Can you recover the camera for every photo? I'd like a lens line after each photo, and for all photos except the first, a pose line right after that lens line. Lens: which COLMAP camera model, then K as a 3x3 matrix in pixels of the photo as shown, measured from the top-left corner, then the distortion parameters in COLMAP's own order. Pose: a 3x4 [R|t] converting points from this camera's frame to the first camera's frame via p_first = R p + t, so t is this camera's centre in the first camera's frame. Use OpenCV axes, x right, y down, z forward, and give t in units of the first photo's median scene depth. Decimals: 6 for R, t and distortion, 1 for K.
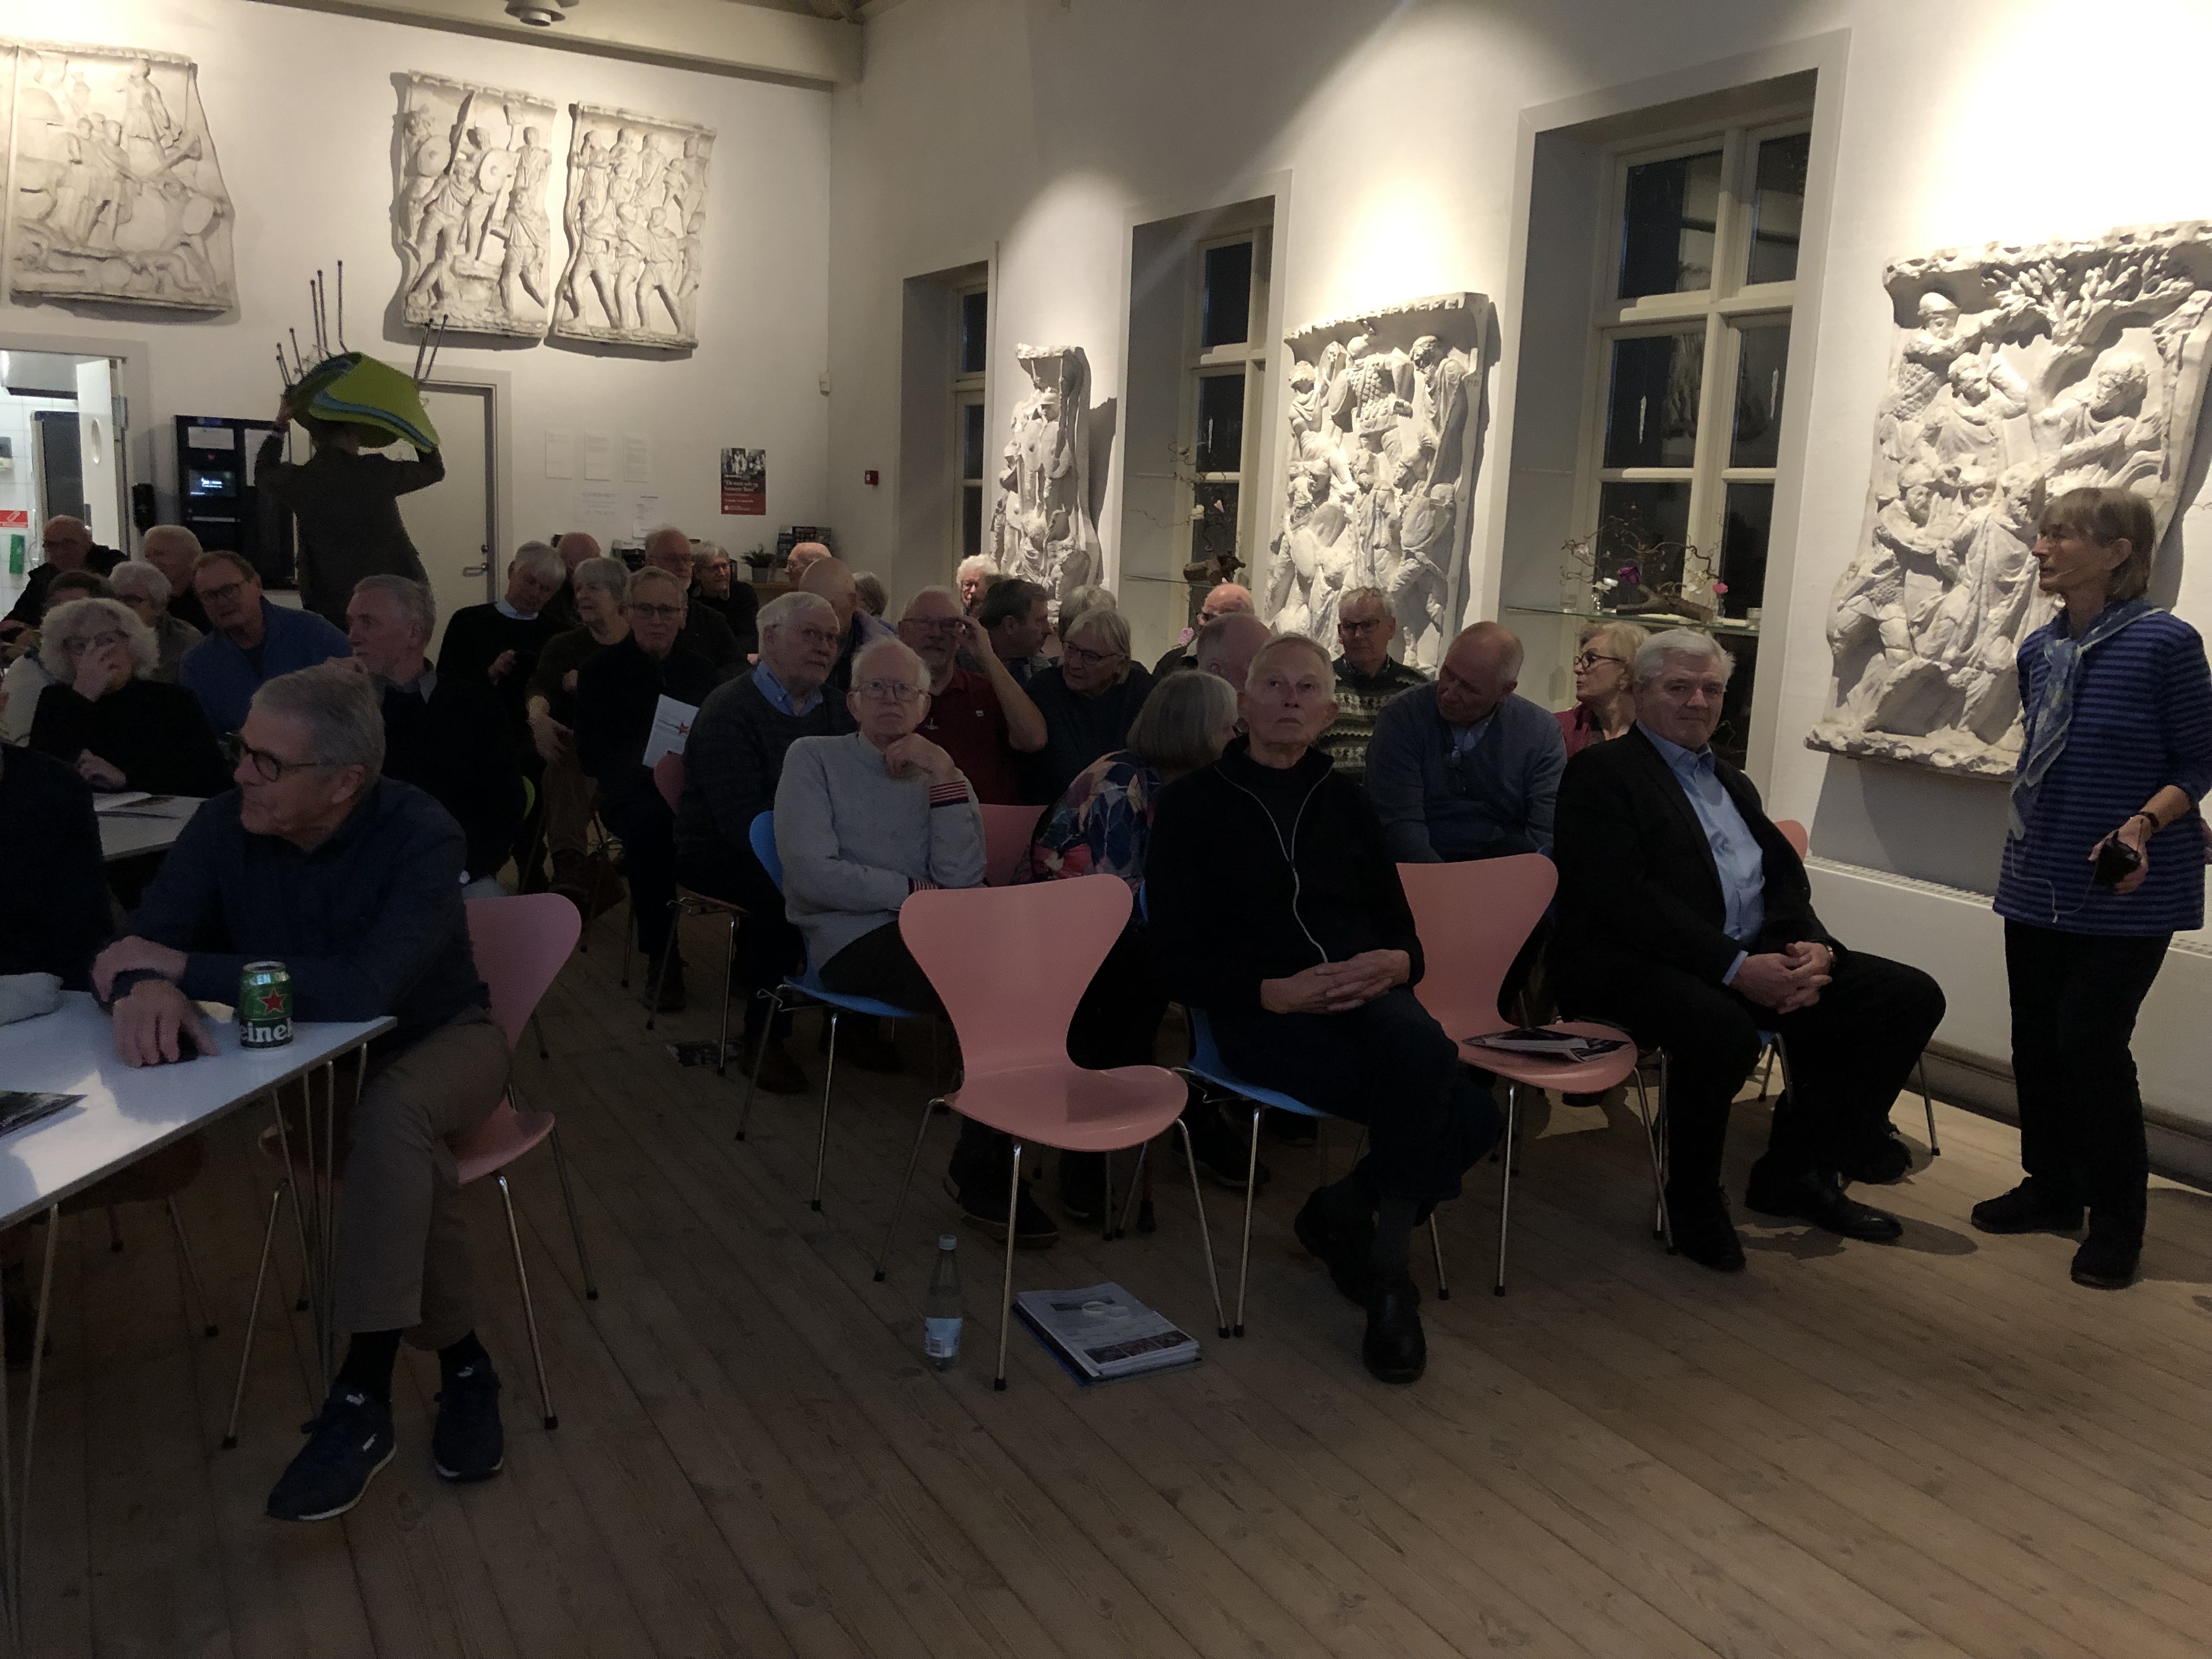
lens RADIAL K [[1802.8, 0, 1109.5], [0, 1802.8, 810.7], [0, 0, 1]] dist [0.019663, -0.021747]
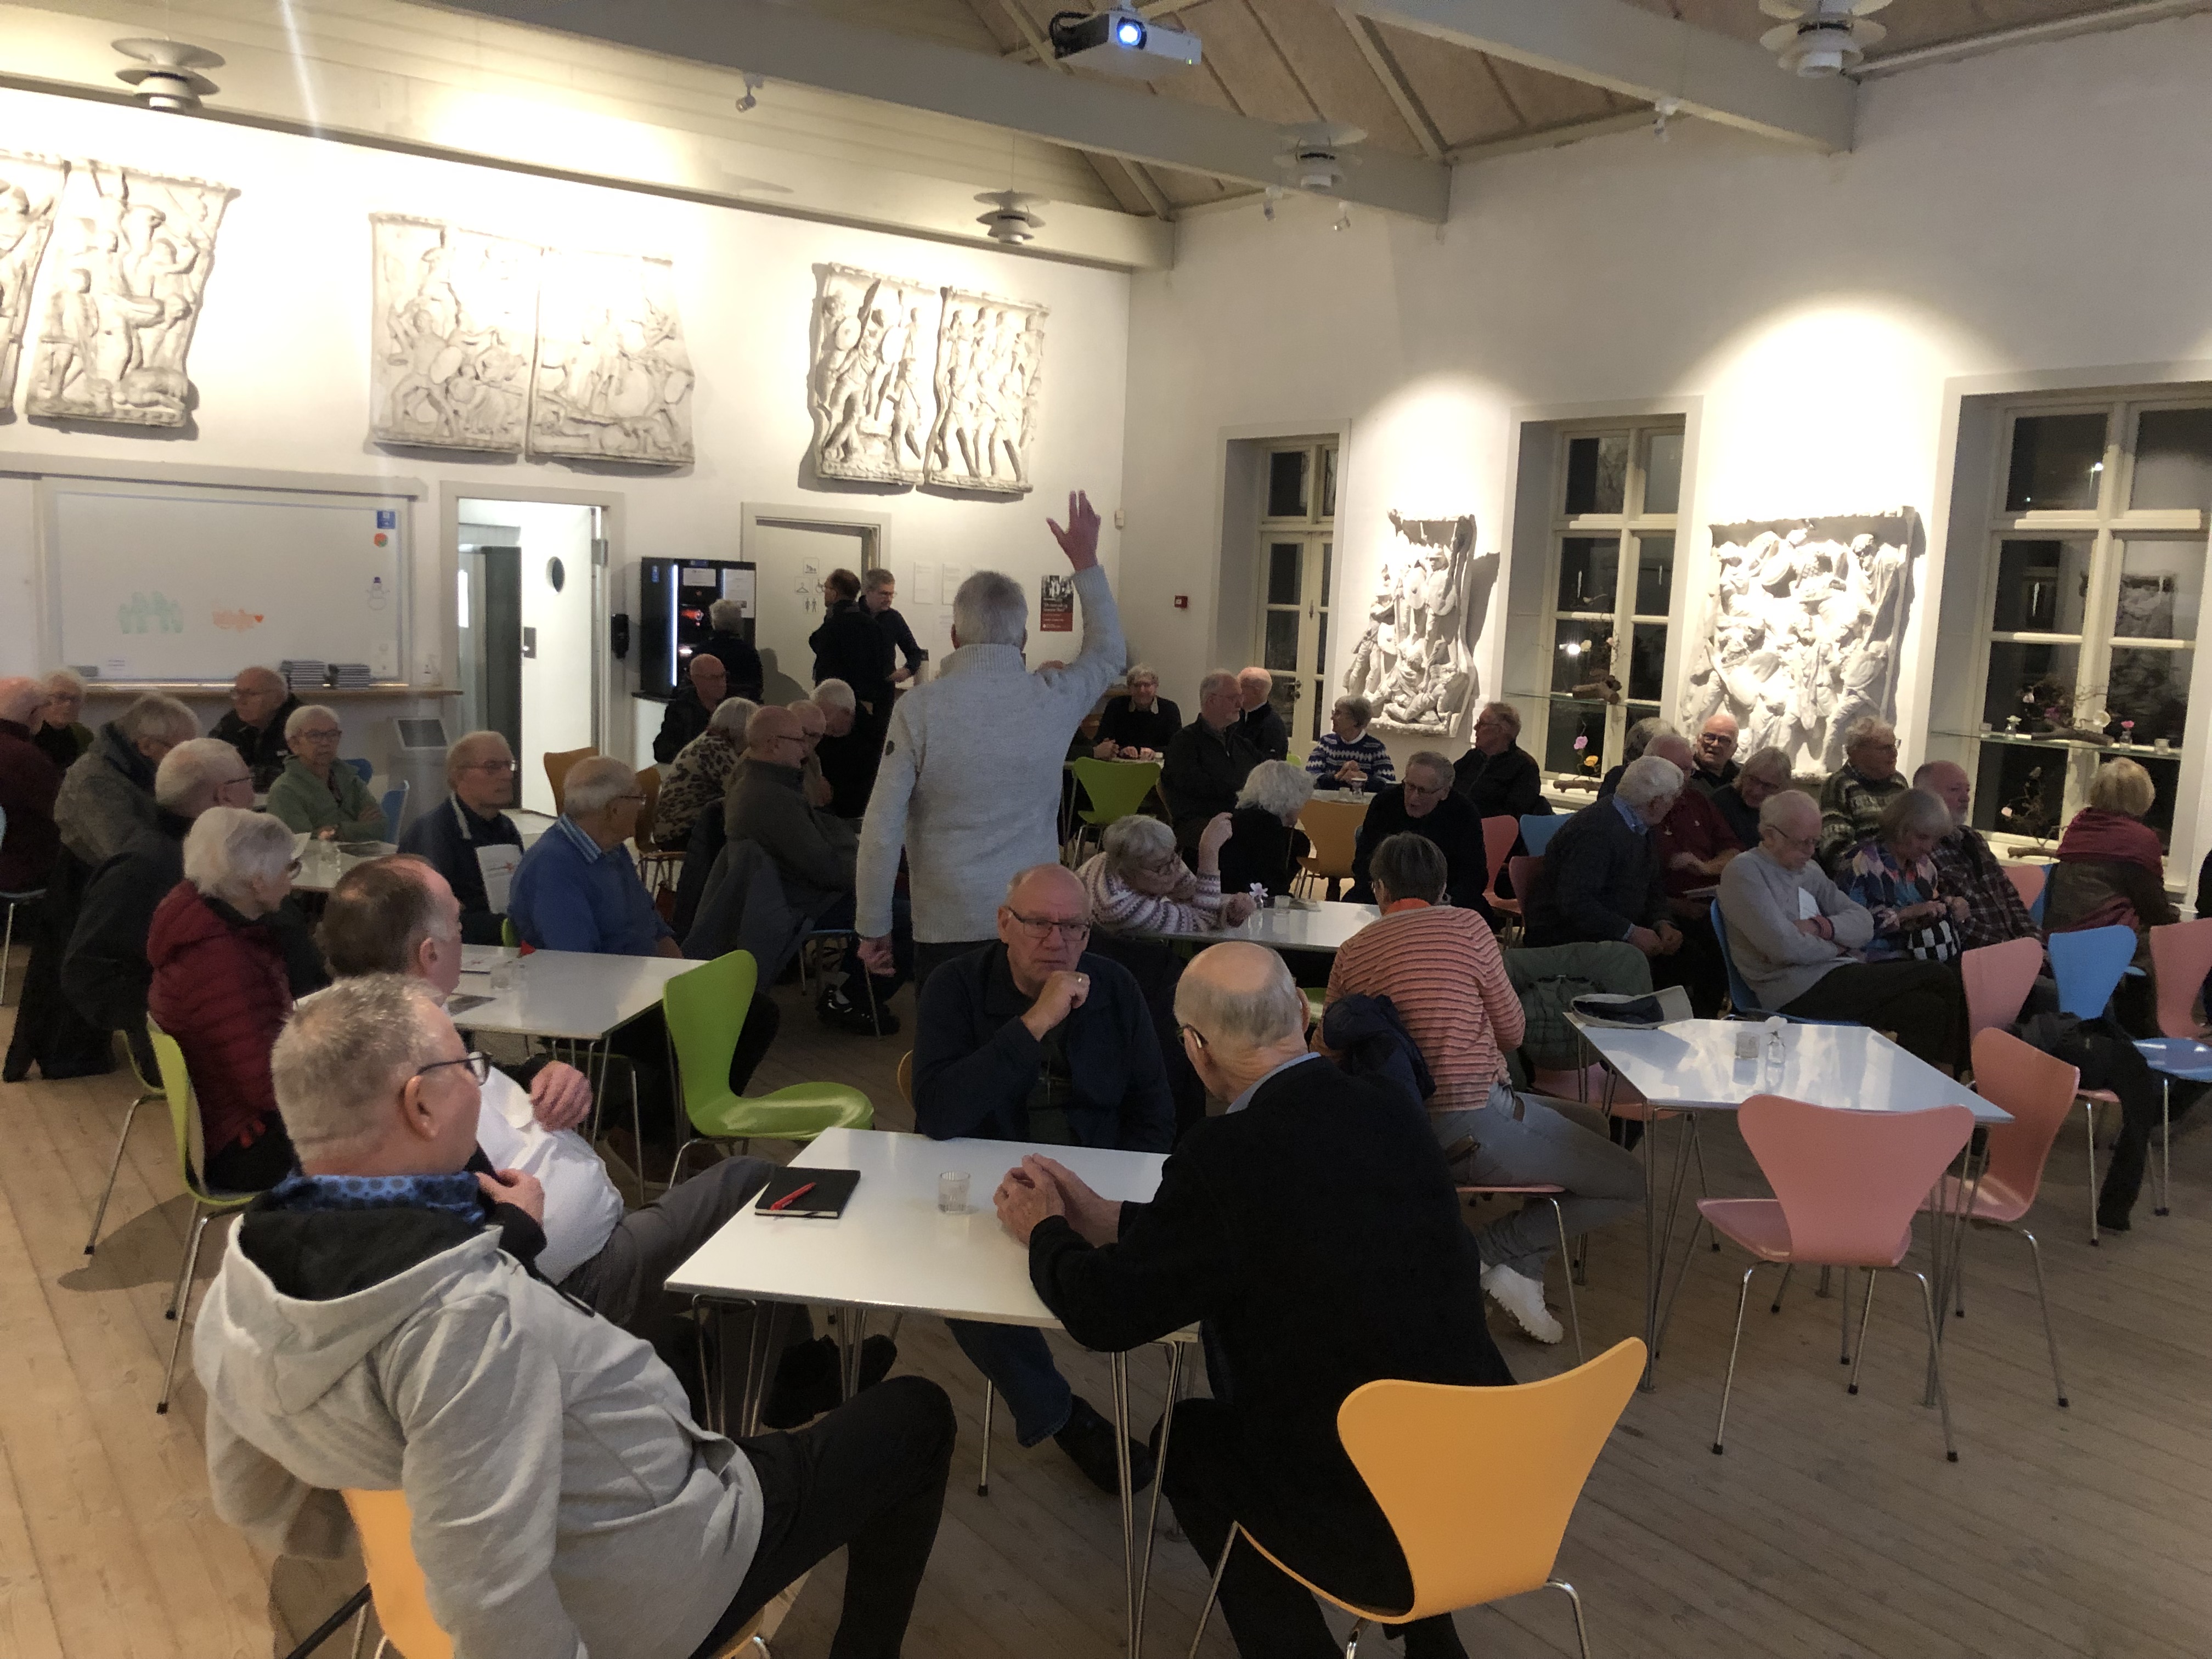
lens RADIAL K [[1802.8, 0, 1120.7], [0, 1802.8, 847.7], [0, 0, 1]] dist [0.019663, -0.021747]
pose [[0.992659, -0.016499, 0.119817, -0.366193], [0.017830, 0.999791, -0.010047, -0.013355], [-0.119626, 0.012109, 0.992745, -0.195659]]
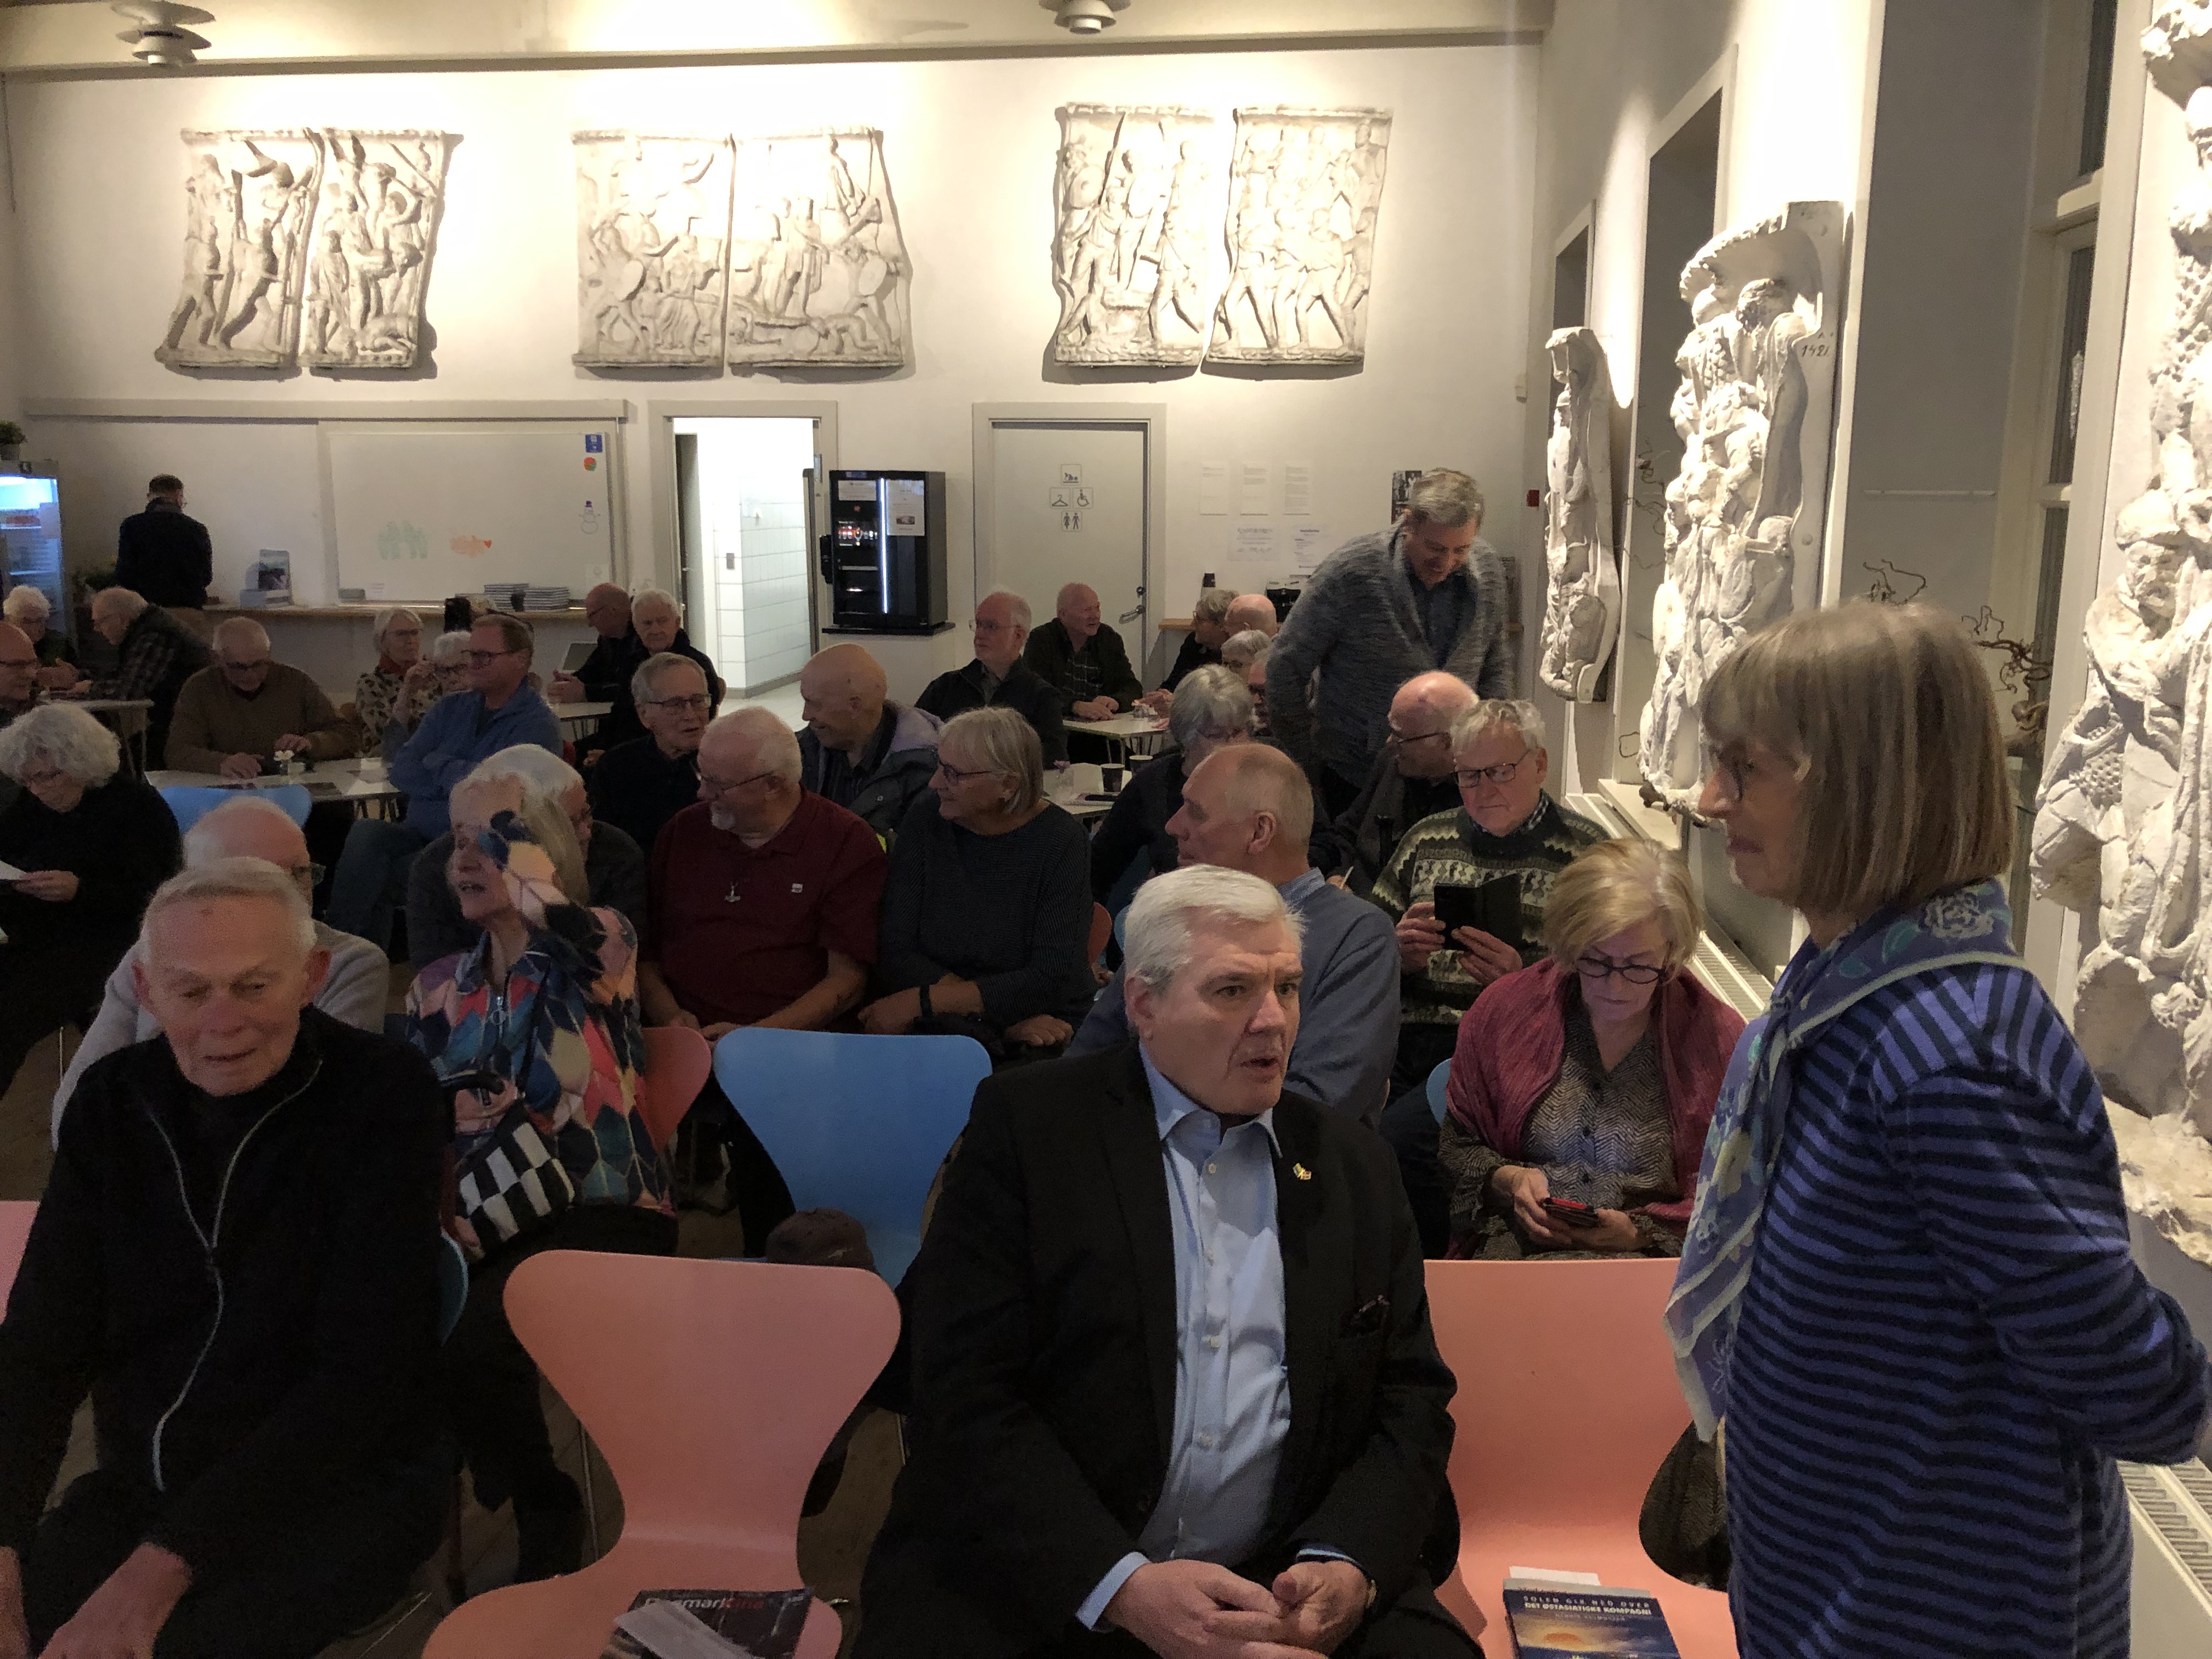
lens RADIAL K [[1802.8, 0, 1109.5], [0, 1802.8, 815.7], [0, 0, 1]] dist [0.019663, -0.021747]
pose [[0.806446, 0.067804, -0.587407, 0.243440], [-0.066849, 0.997490, 0.023363, -0.052230], [0.587517, 0.020426, 0.808954, 0.245527]]
